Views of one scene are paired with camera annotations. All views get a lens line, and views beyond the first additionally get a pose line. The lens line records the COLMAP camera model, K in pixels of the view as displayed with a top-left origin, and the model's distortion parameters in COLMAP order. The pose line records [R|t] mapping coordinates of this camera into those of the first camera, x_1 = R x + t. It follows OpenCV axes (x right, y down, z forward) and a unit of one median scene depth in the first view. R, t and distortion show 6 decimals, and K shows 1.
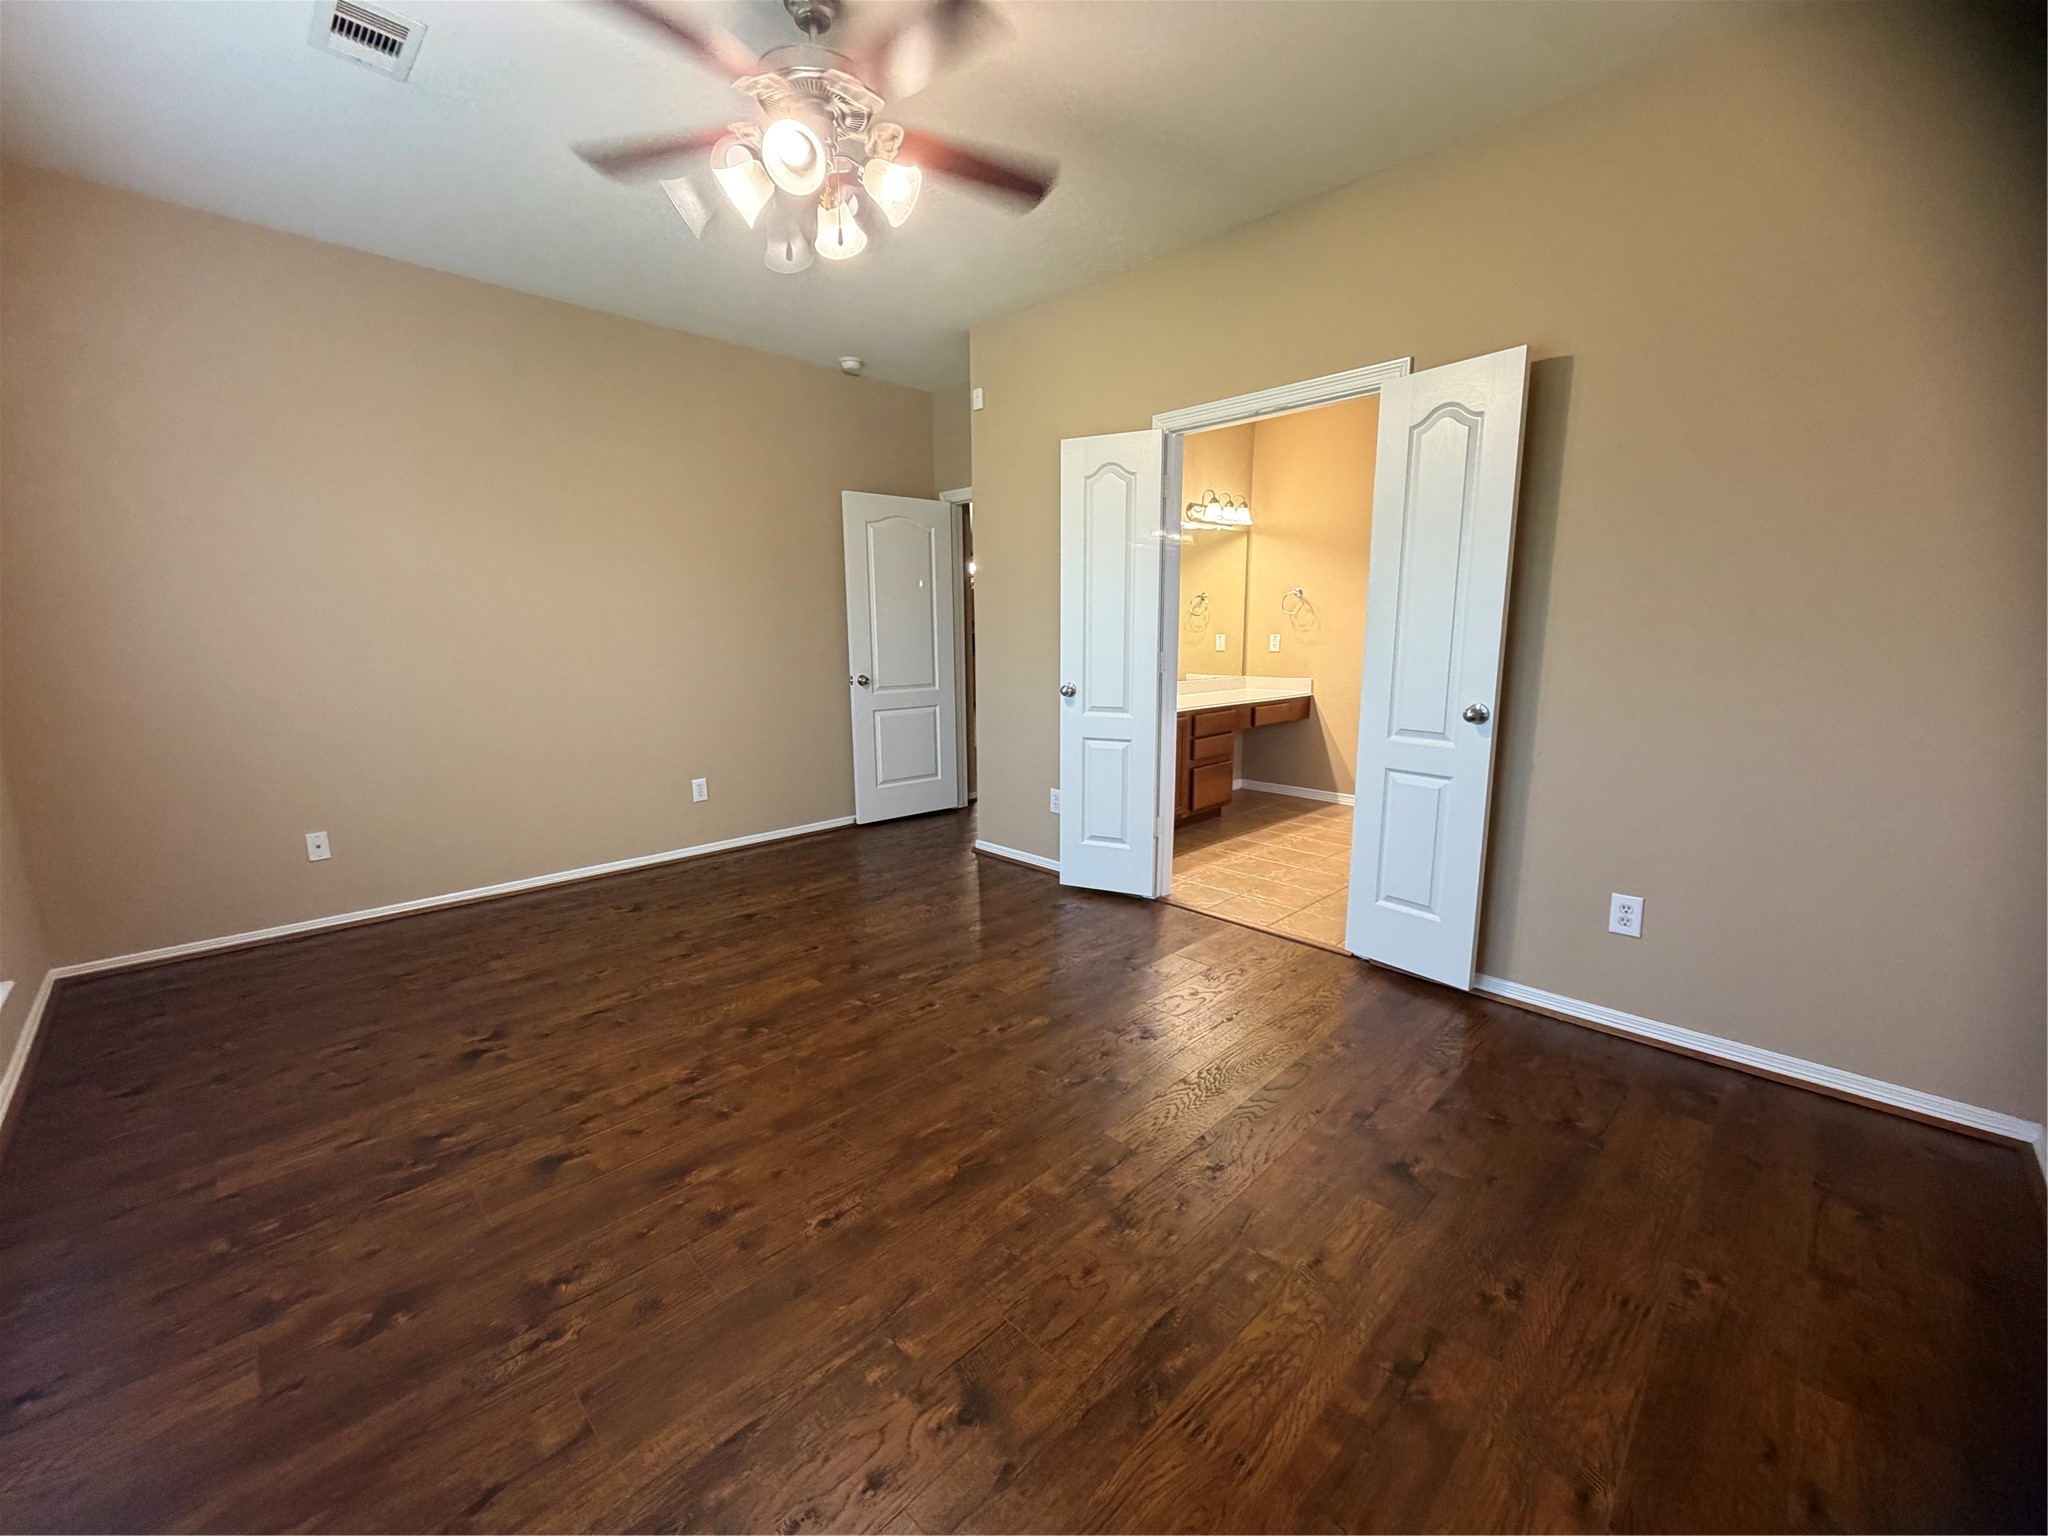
lens RADIAL K [[828.5, 0, 1024.6], [0, 828.5, 769.9], [0, 0, 1]] dist [0.003617, 0.000297]
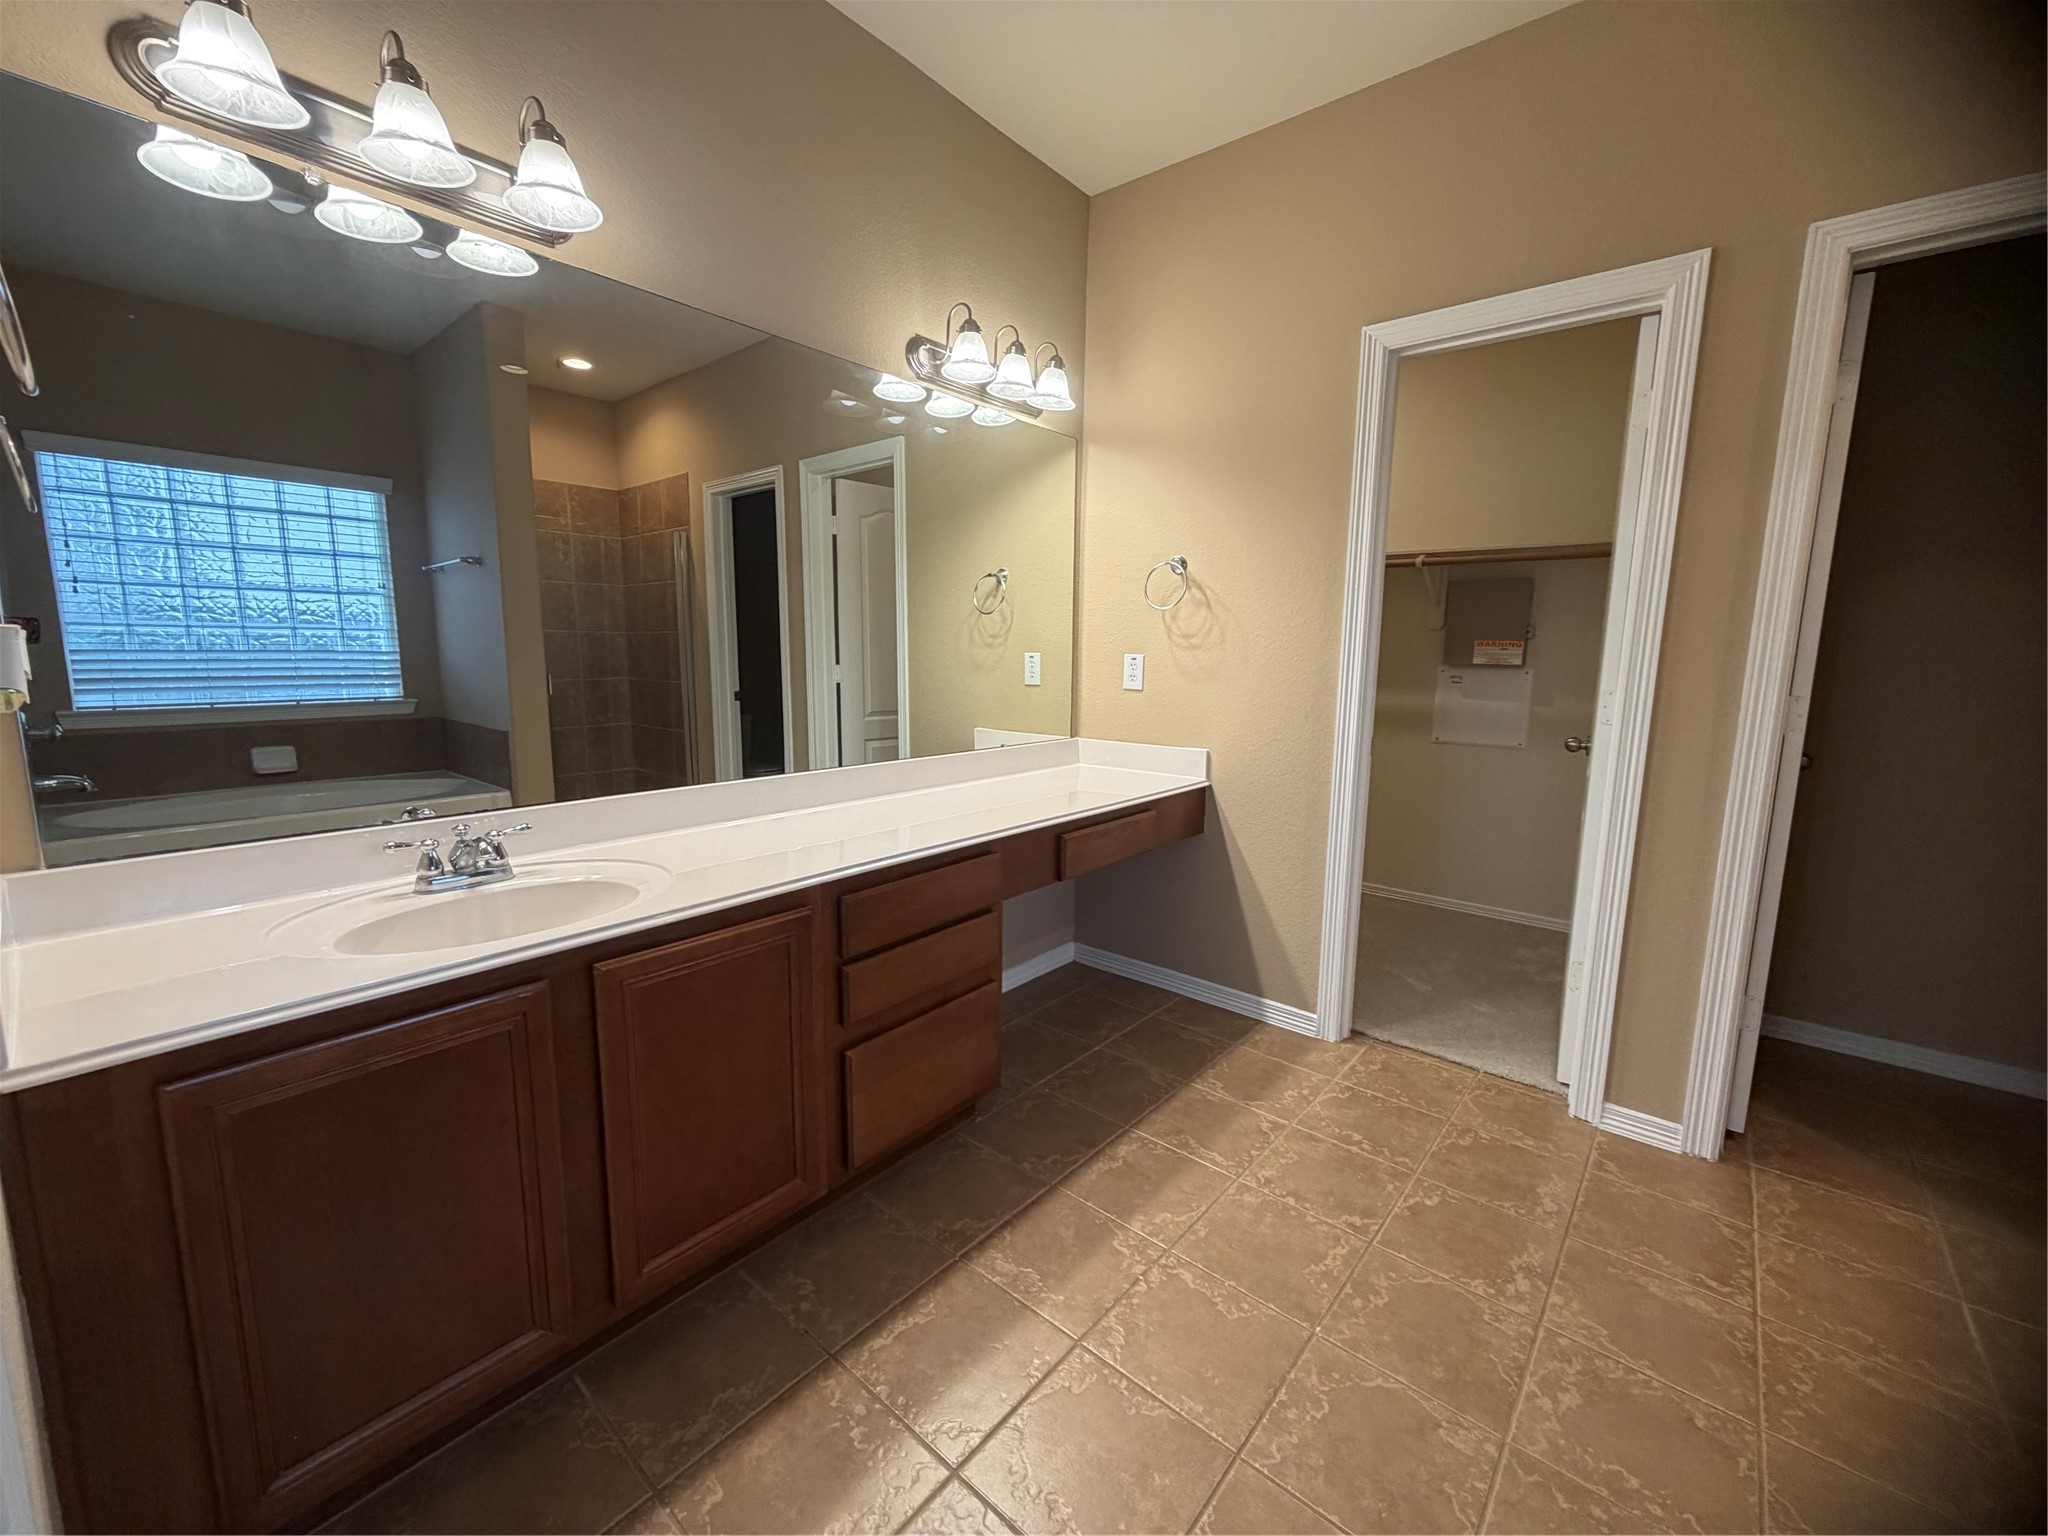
lens RADIAL K [[828.5, 0, 1017.3], [0, 828.5, 761.5], [0, 0, 1]] dist [0.003617, 0.000297]
pose [[0.996659, 0.008336, 0.081249, 0.214481], [-0.005815, 0.999496, -0.031213, -0.093736], [-0.081468, 0.030636, 0.996205, 0.579558]]
